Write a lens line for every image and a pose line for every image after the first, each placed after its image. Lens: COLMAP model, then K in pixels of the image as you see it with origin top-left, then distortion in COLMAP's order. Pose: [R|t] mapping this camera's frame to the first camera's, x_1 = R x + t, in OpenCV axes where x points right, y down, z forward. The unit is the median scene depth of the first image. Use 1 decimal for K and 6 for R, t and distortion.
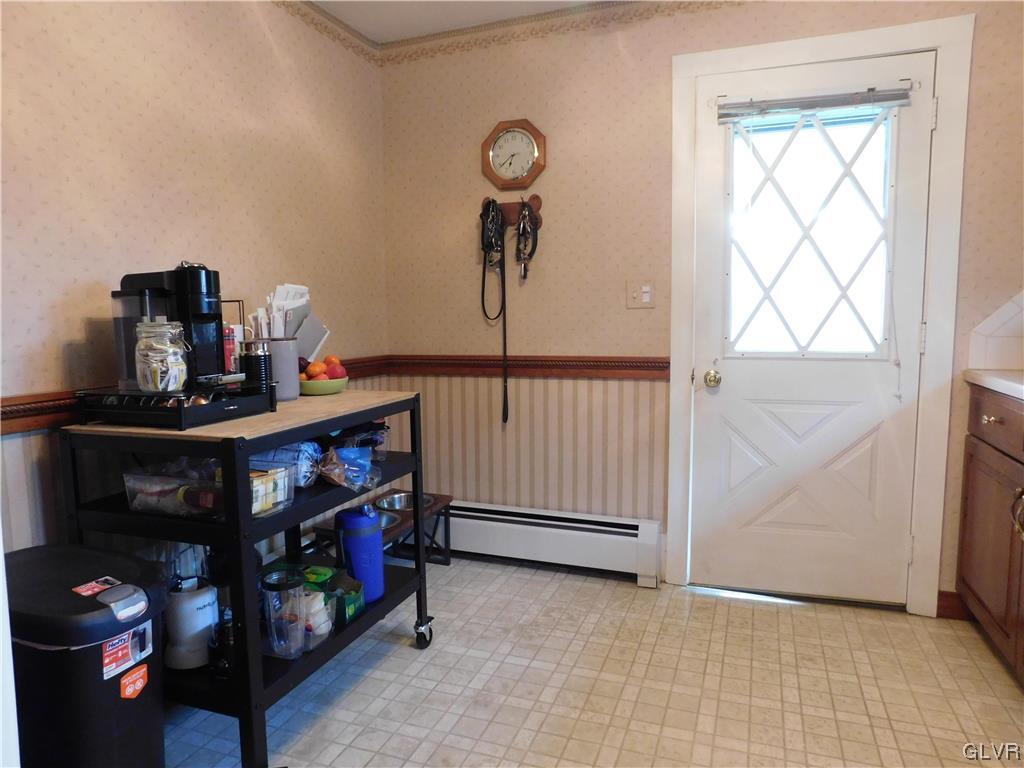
lens RADIAL K [[686.4, 0, 512.0], [0, 686.4, 384.0], [0, 0, 1]] dist [-0.065916, 0.059366]
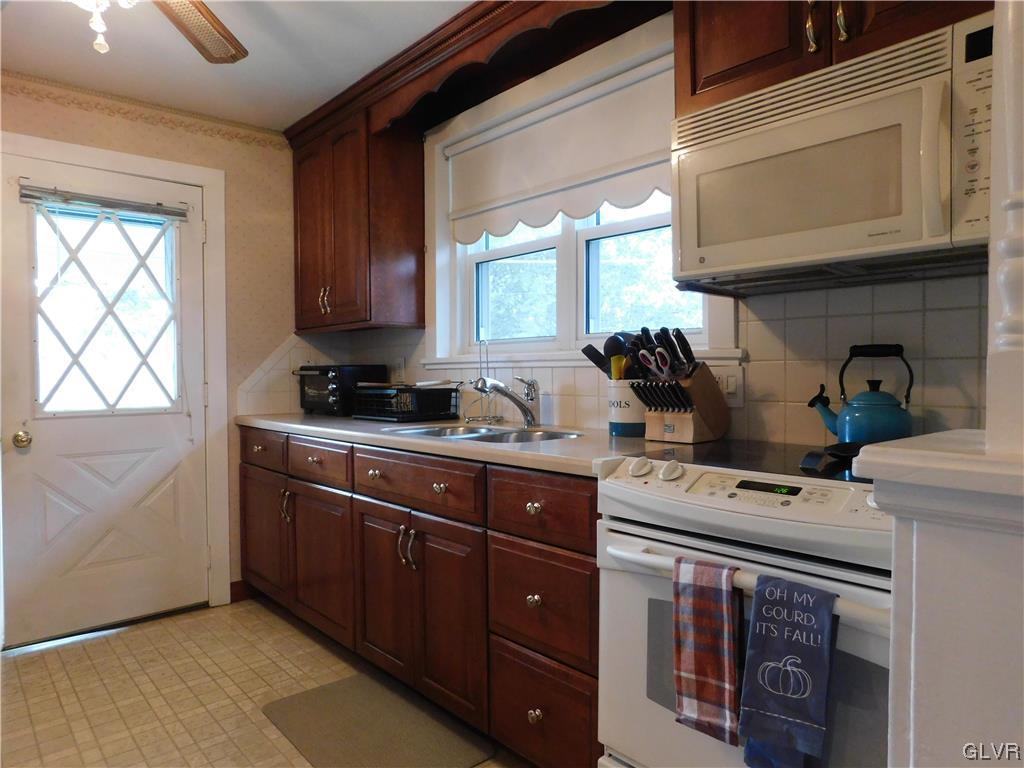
lens RADIAL K [[686.4, 0, 512.0], [0, 686.4, 384.0], [0, 0, 1]] dist [-0.065916, 0.059366]
pose [[0.488943, -0.010664, 0.872251, -0.254880], [0.092668, 0.994902, -0.039782, 0.019777], [-0.867380, 0.100281, 0.487439, -0.173848]]
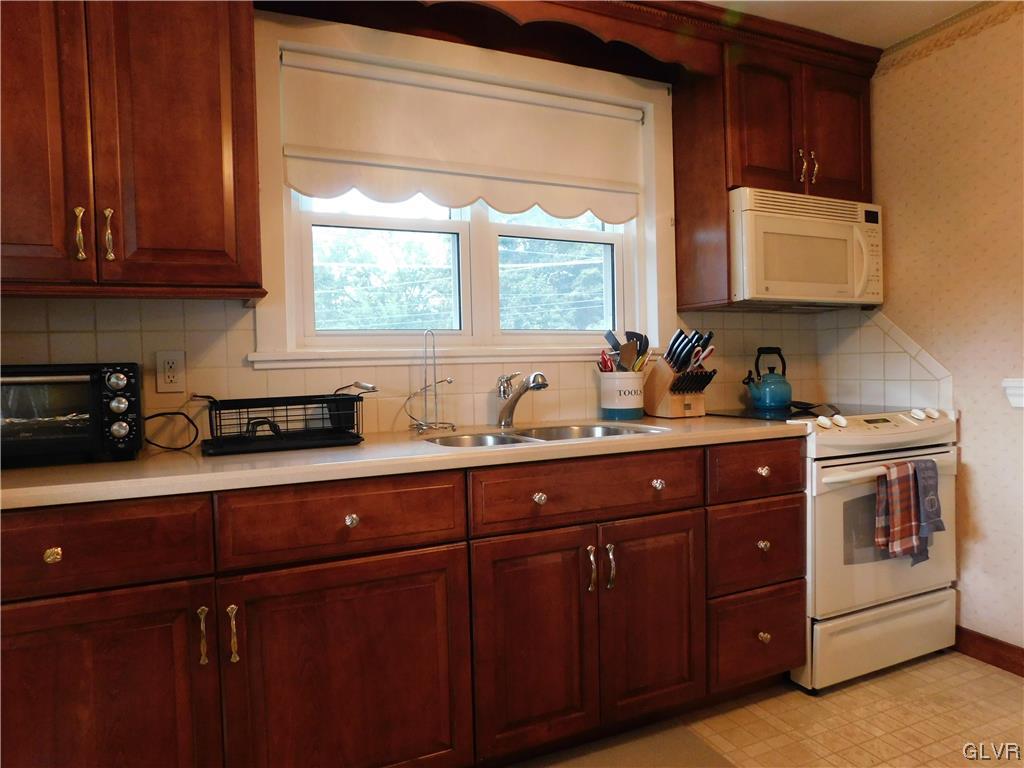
lens RADIAL K [[676.9, 0, 512.0], [0, 676.9, 384.0], [0, 0, 1]] dist [-0.114859, 0.182988]
pose [[-0.705390, 0.000017, 0.708820, 0.030911], [0.099261, 0.990149, 0.098757, -0.133231], [-0.701835, 0.140020, -0.698442, 1.196183]]
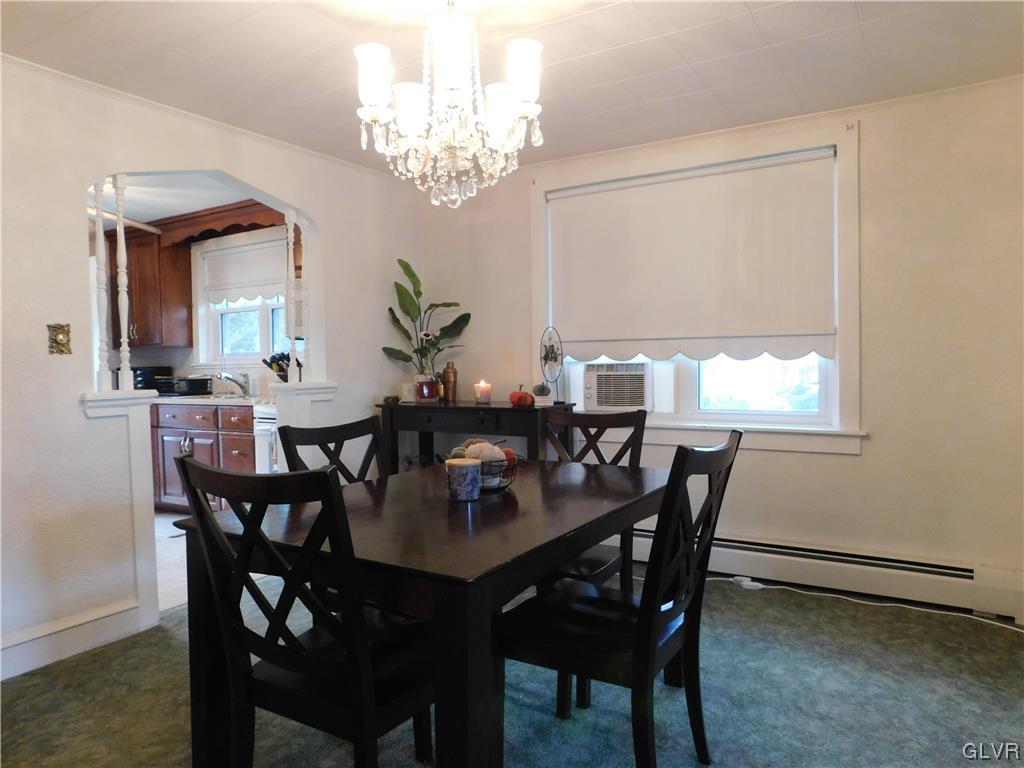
lens RADIAL K [[686.4, 0, 512.0], [0, 686.4, 384.0], [0, 0, 1]] dist [-0.065916, 0.059366]
pose [[0.204013, -0.023894, 0.978677, -1.581615], [0.113923, 0.993490, 0.000508, 0.126240], [-0.972317, 0.111390, 0.205407, -1.179908]]
